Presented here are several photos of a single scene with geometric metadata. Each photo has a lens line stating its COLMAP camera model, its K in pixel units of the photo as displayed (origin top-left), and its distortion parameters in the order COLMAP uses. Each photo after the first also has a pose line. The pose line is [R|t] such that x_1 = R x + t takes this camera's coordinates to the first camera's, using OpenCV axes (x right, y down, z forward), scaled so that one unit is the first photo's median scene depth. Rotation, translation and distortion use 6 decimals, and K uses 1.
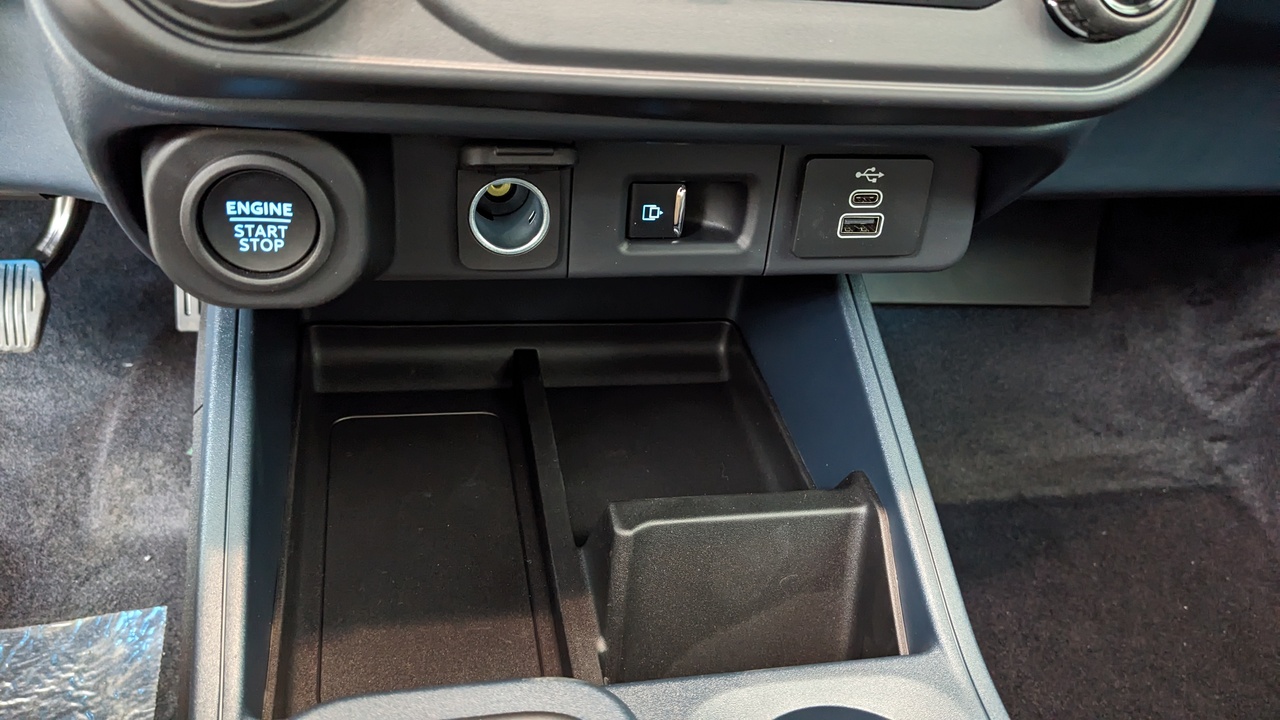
lens RADIAL K [[1011.5, 0, 640.0], [0, 1011.5, 360.0], [0, 0, 1]] dist [0.051113, -0.094241]
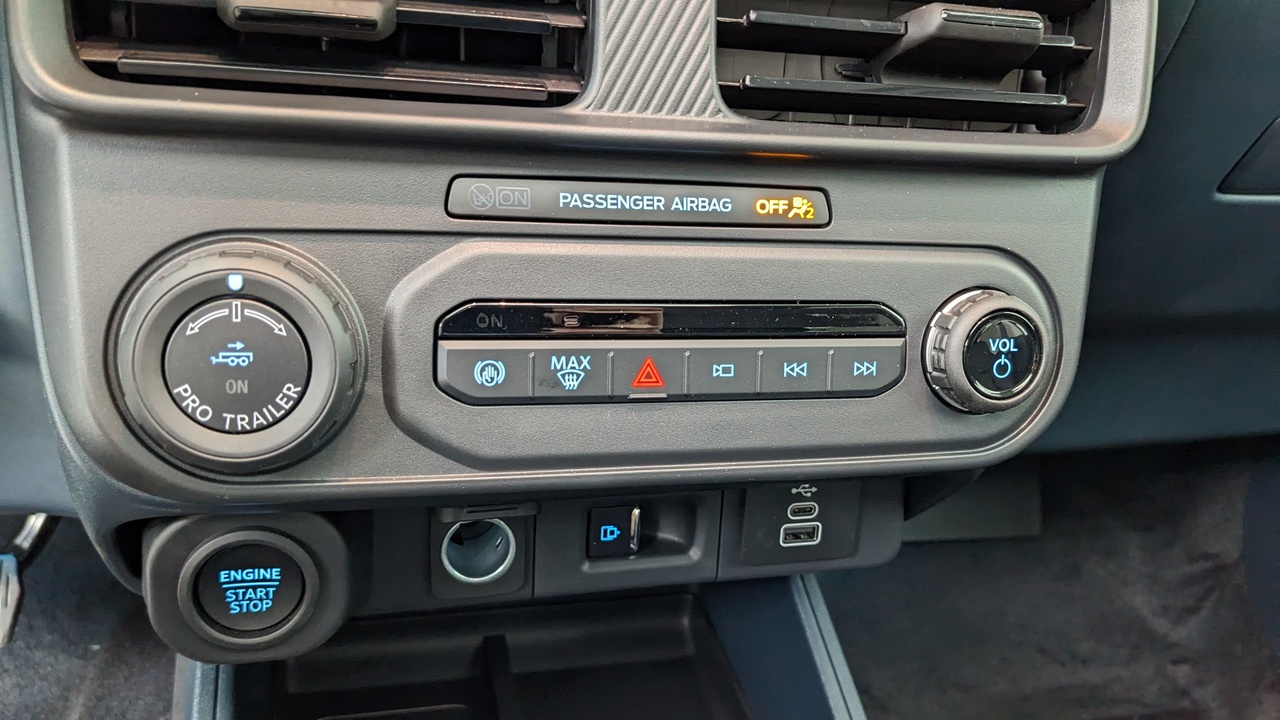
lens RADIAL K [[1011.5, 0, 640.0], [0, 1011.5, 360.0], [0, 0, 1]] dist [0.051113, -0.094241]
pose [[0.998512, -0.041109, 0.035818, 0.012720], [0.047418, 0.978998, -0.198276, -0.107528], [-0.026915, 0.199680, 0.979491, -0.104900]]
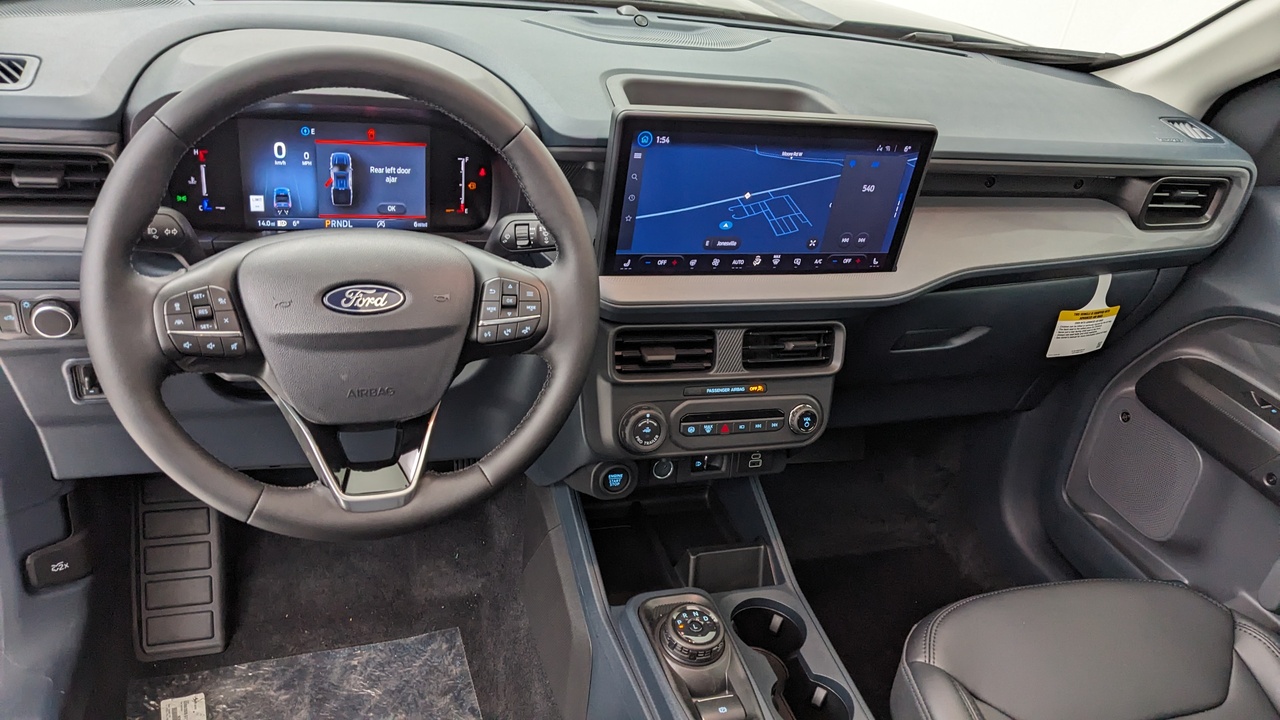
lens RADIAL K [[995.3, 0, 663.3], [0, 995.3, 375.1], [0, 0, 1]] dist [0.007646, 0.000755]
pose [[0.991220, -0.045464, 0.124163, -0.522007], [0.058714, 0.992713, -0.105232, -0.092005], [-0.118474, 0.111598, 0.986666, -2.435957]]
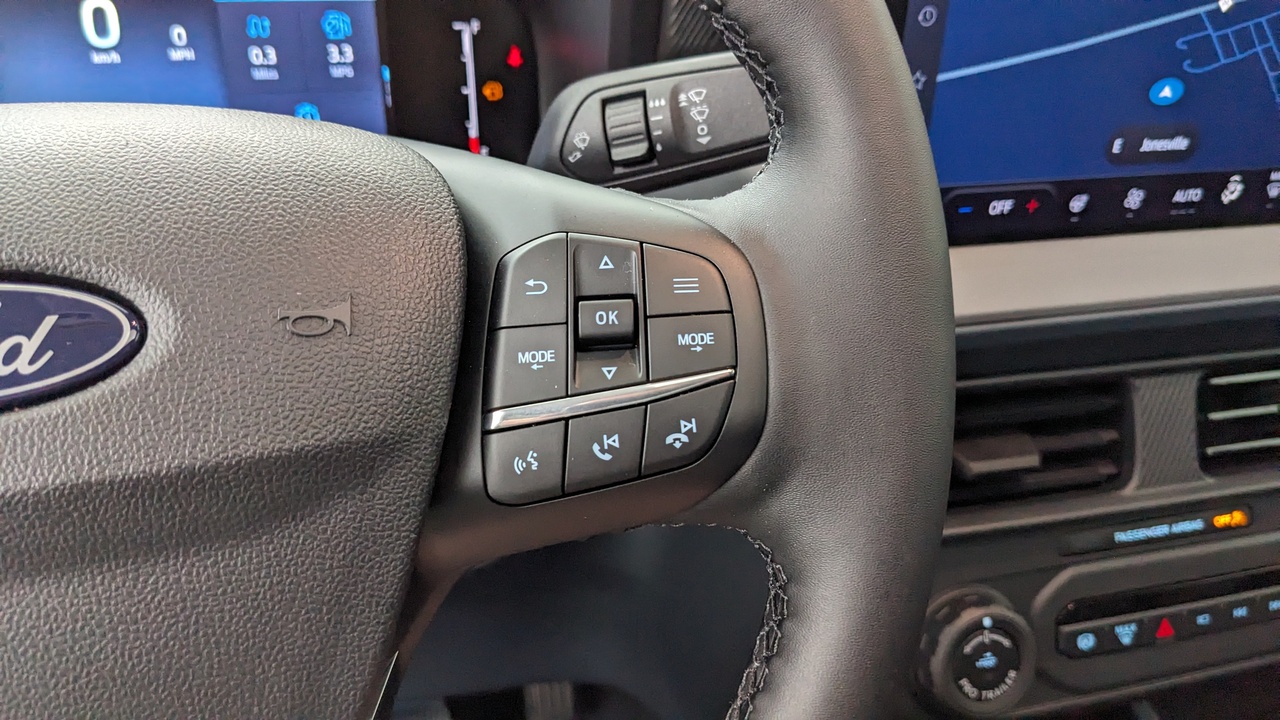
lens RADIAL K [[1011.5, 0, 640.0], [0, 1011.5, 360.0], [0, 0, 1]] dist [0.051113, -0.094241]
pose [[0.992439, -0.120370, 0.023991, -0.579670], [0.122736, 0.972507, -0.197905, -0.391844], [0.000491, 0.199353, 0.979928, -0.671188]]
